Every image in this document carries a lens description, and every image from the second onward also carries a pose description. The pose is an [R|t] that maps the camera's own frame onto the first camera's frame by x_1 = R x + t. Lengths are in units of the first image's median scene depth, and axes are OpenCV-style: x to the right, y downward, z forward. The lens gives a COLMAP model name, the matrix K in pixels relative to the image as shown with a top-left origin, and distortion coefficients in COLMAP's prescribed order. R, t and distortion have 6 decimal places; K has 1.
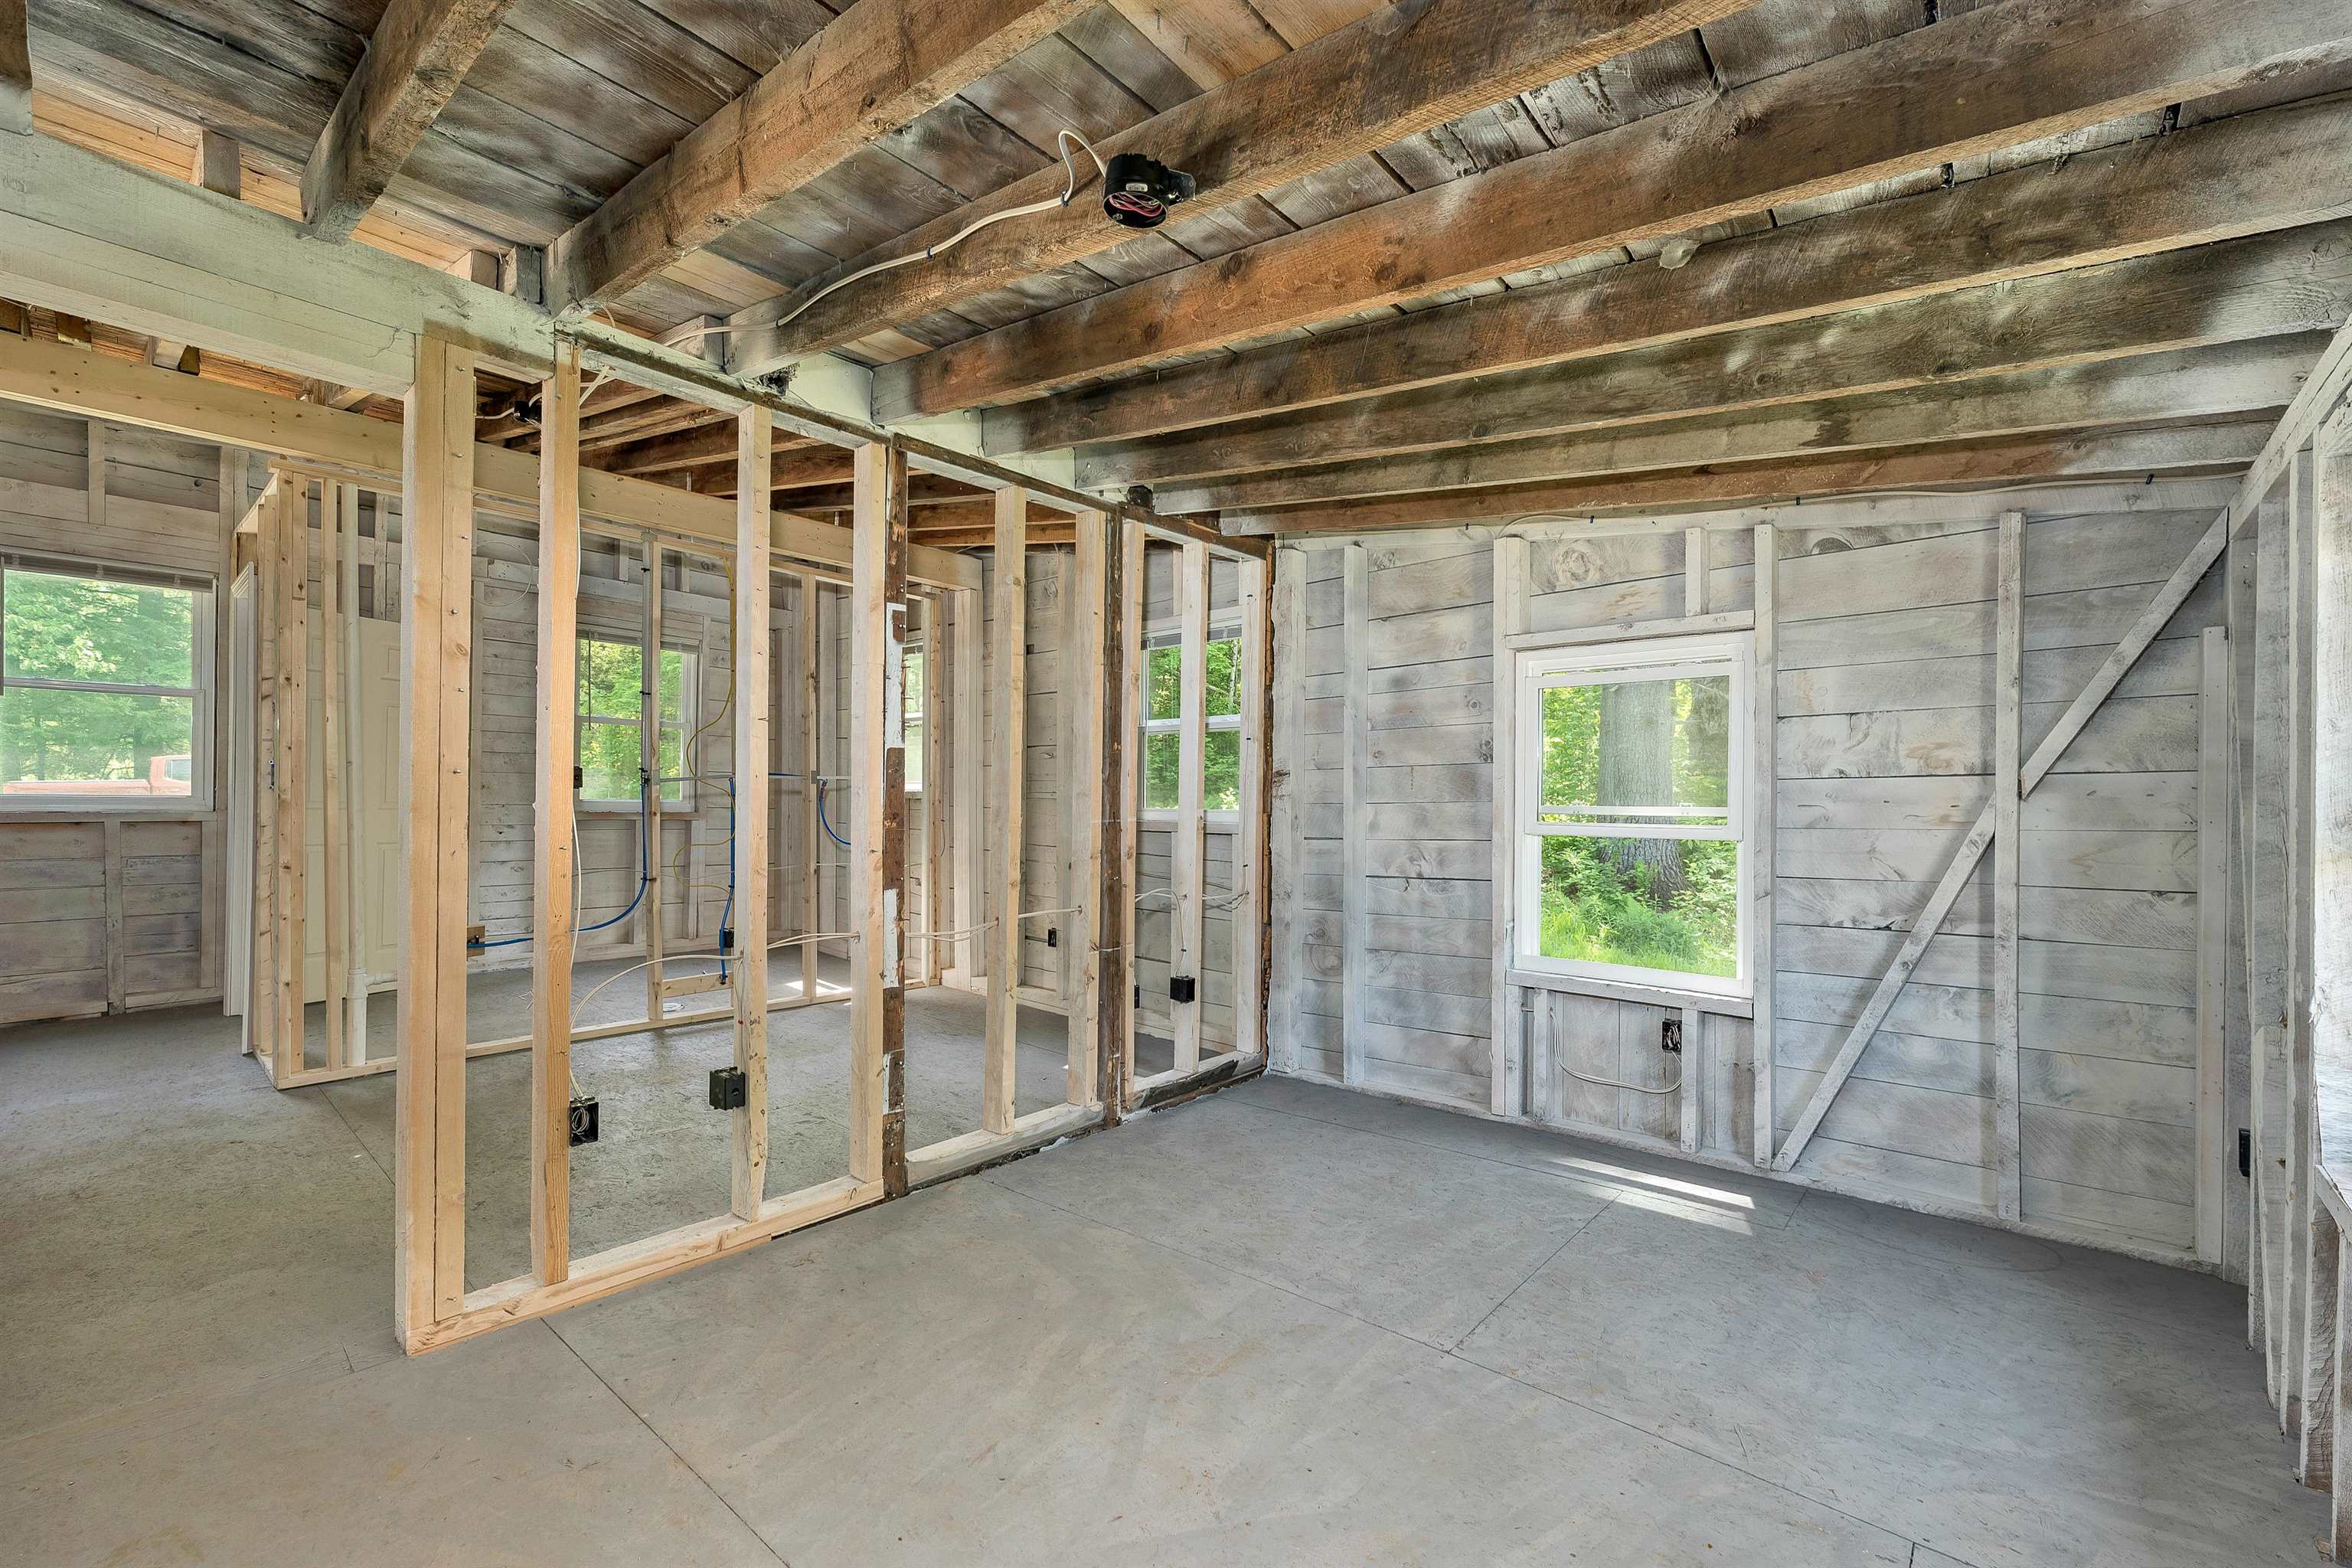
lens RADIAL K [[969.5, 0, 1177.6], [0, 969.5, 801.7], [0, 0, 1]] dist [0.002547, -0.000228]
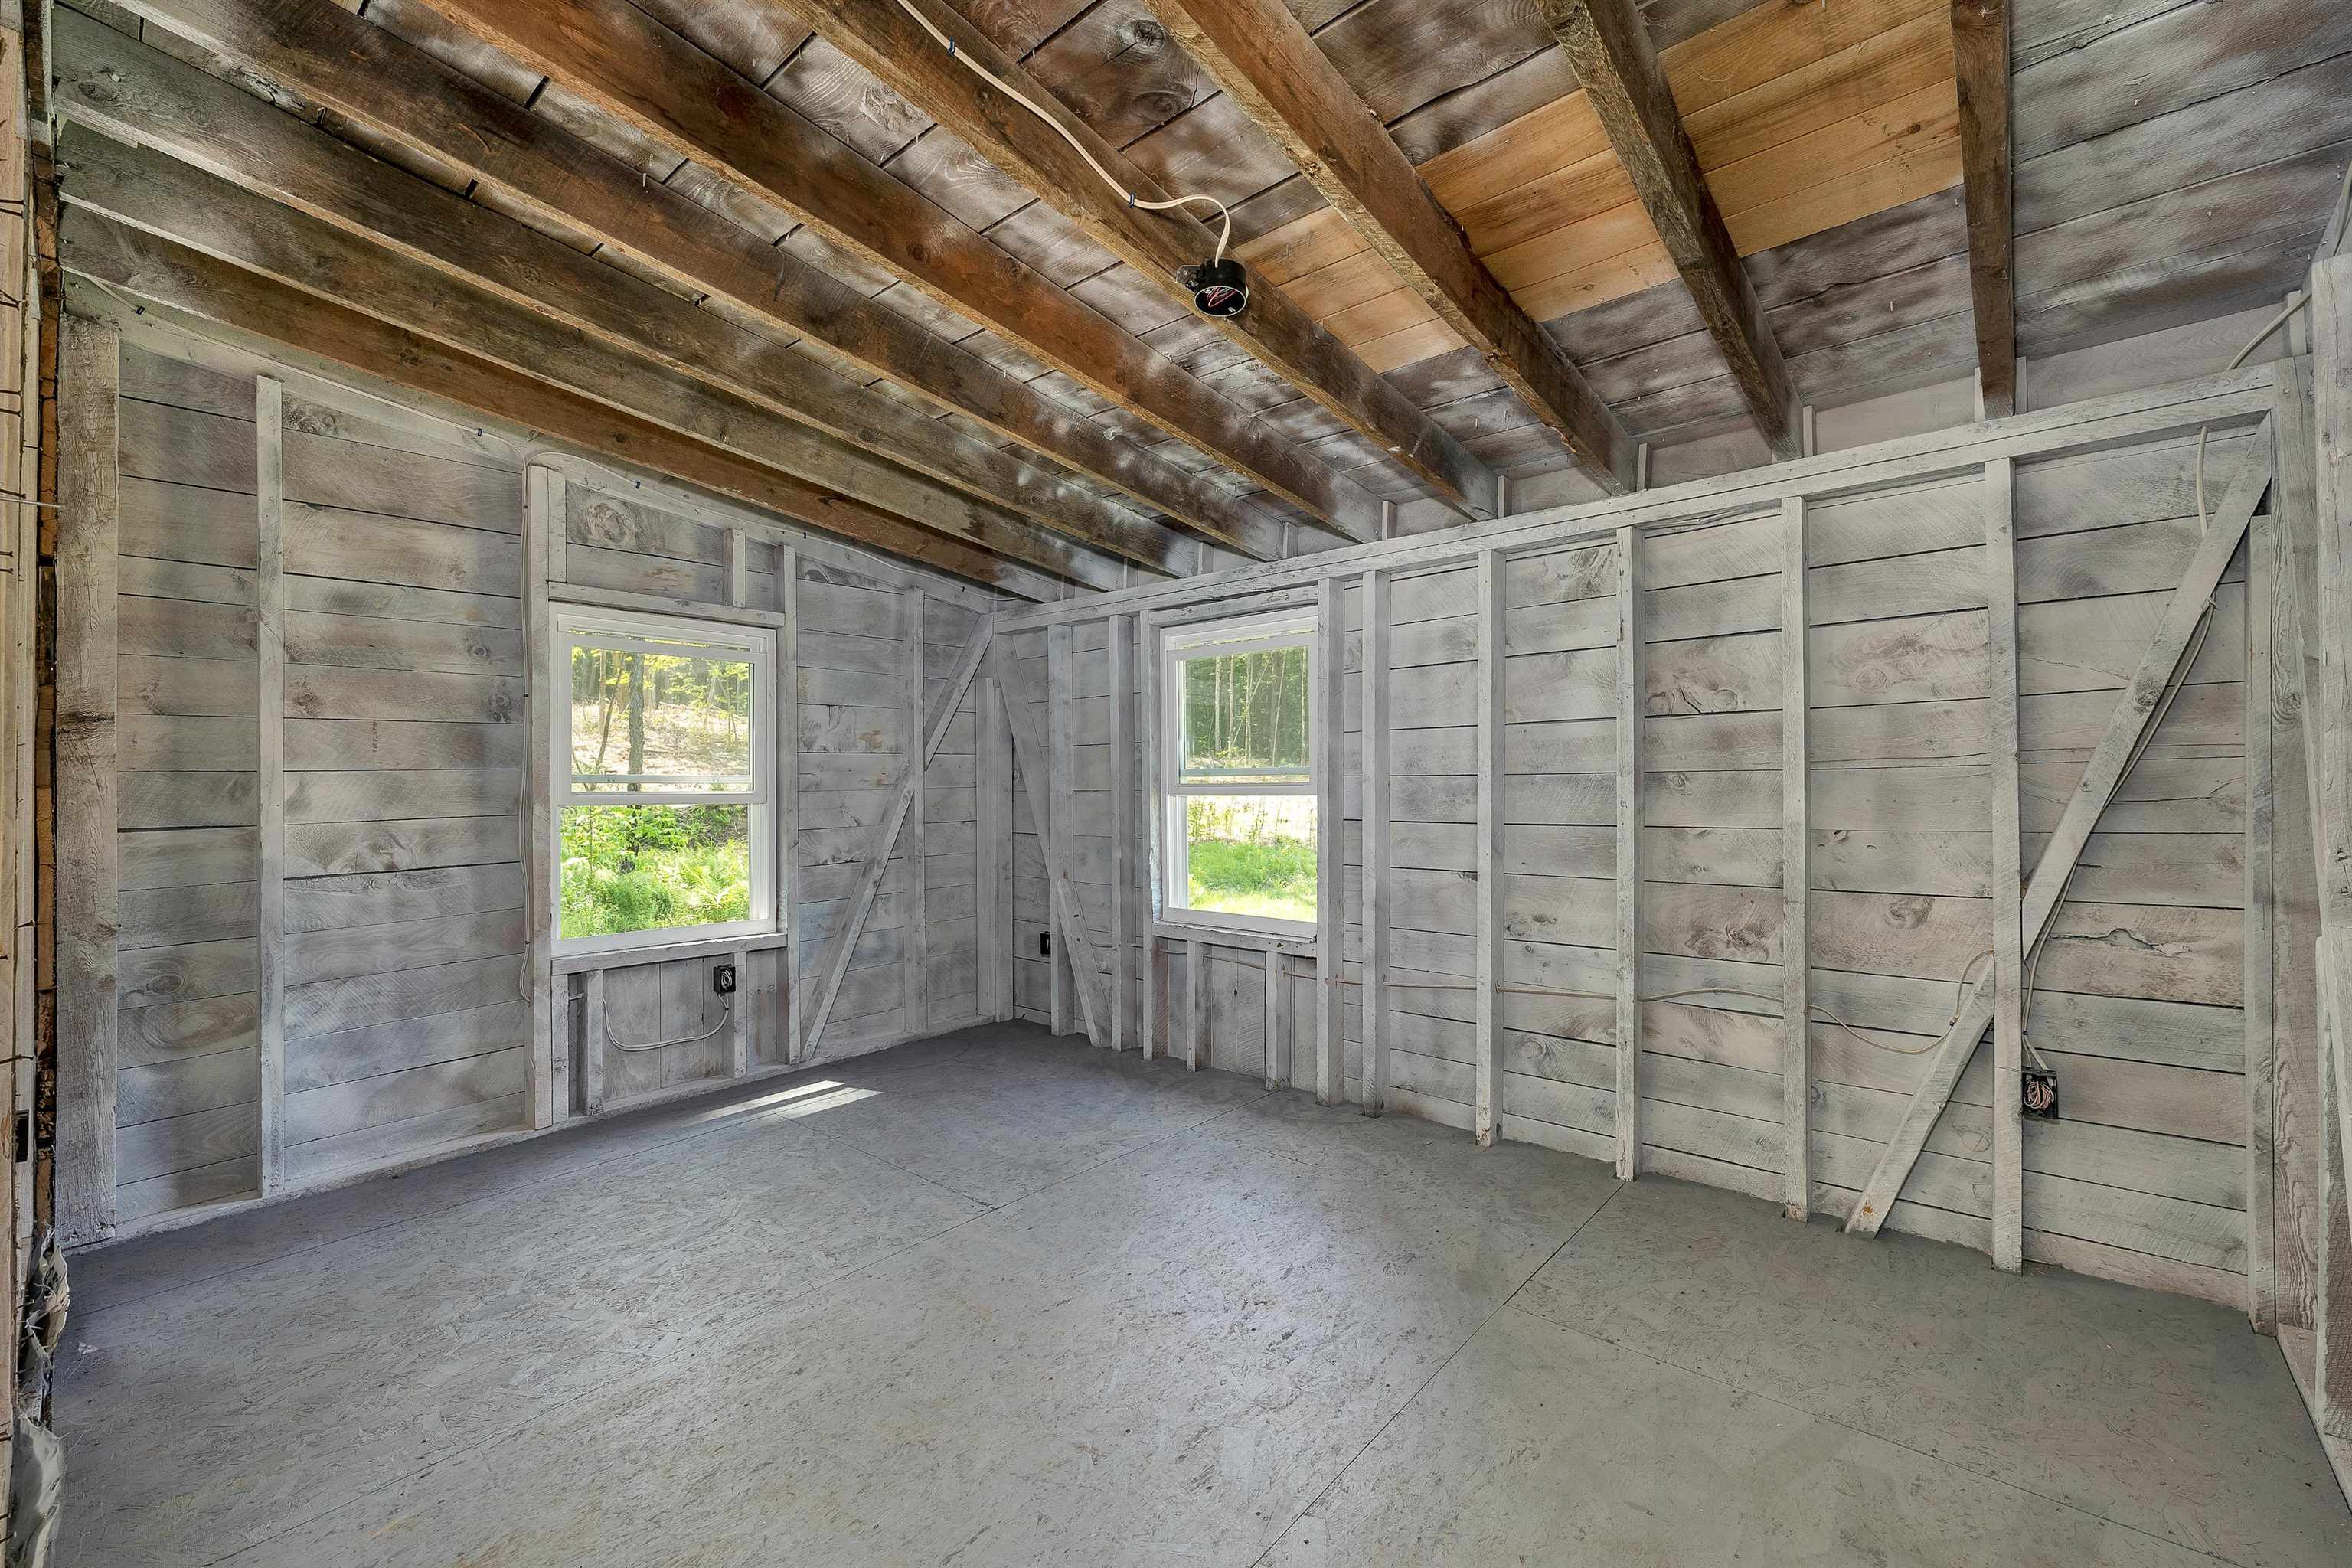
lens RADIAL K [[969.5, 0, 1169.5], [0, 969.5, 783.0], [0, 0, 1]] dist [0.002547, -0.000228]
pose [[0.002215, -0.007217, 0.999972, -0.570208], [-0.000066, 0.999974, 0.007217, 0.006357], [-0.999998, -0.000082, 0.002214, 0.457559]]
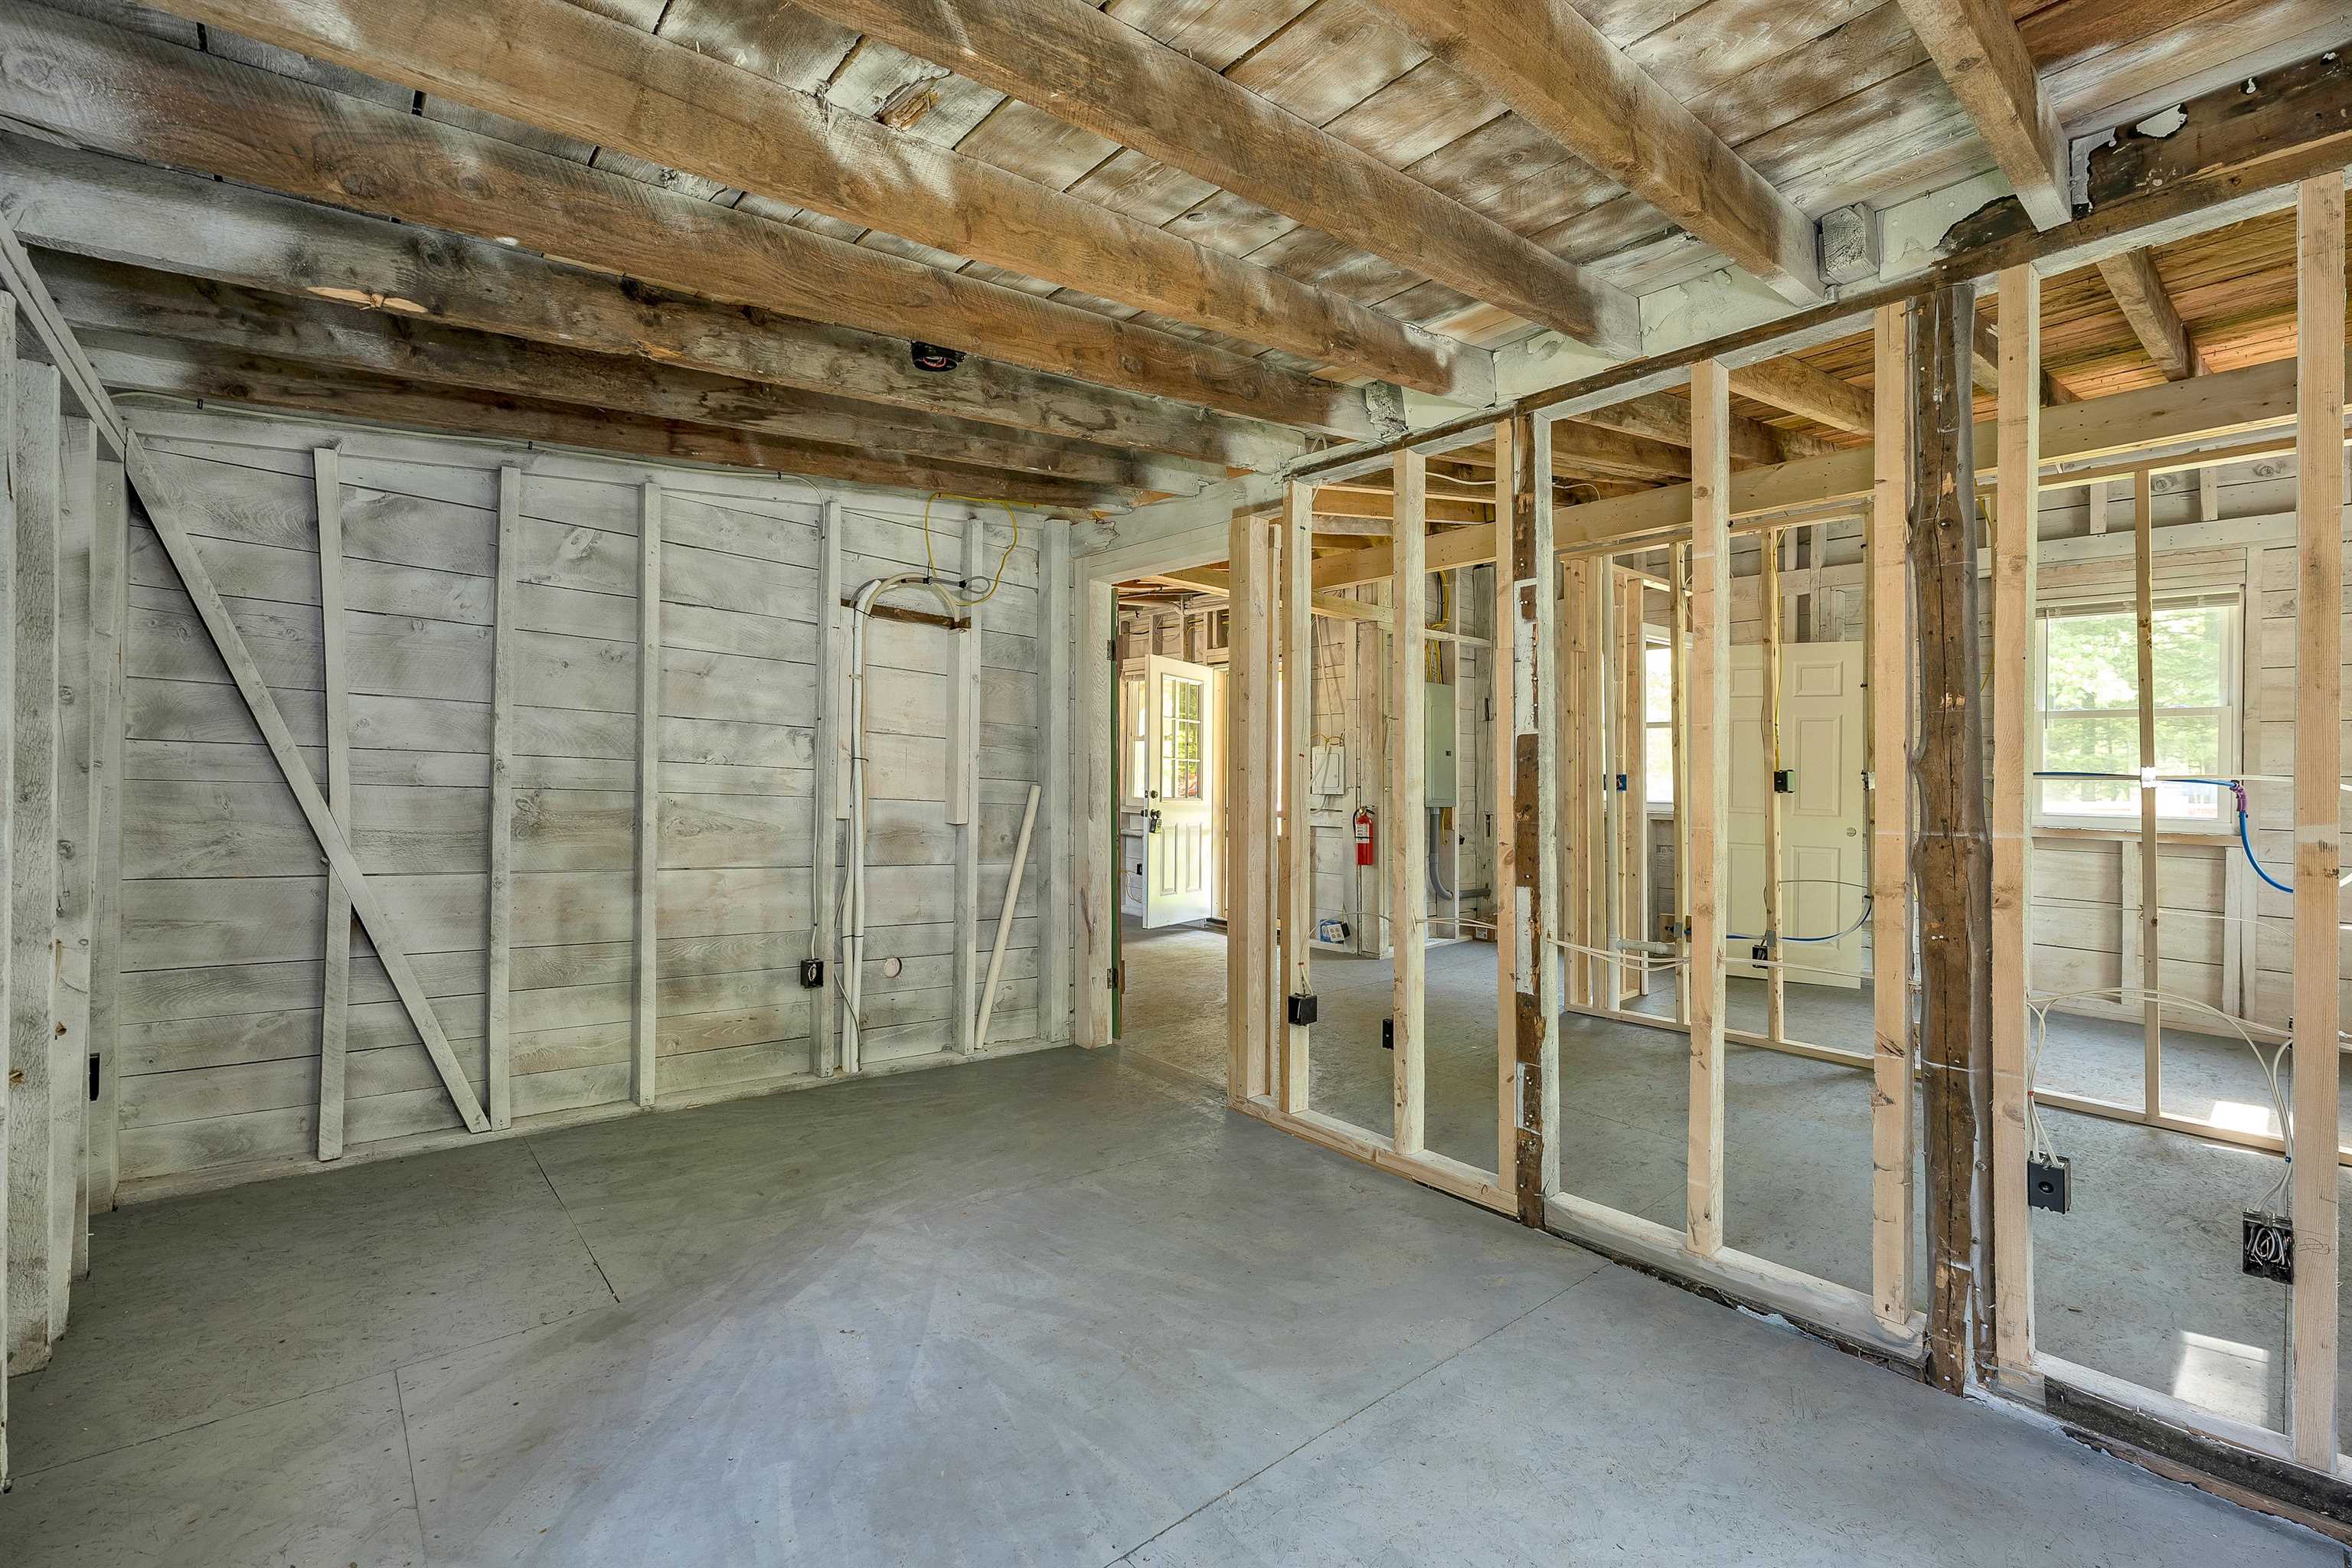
lens RADIAL K [[969.5, 0, 1157.5], [0, 969.5, 765.3], [0, 0, 1]] dist [0.002547, -0.000228]
pose [[-0.135061, -0.034853, -0.990224, 0.579548], [-0.029567, 0.999078, -0.031132, 0.011416], [0.990396, 0.025074, -0.135967, 0.654257]]
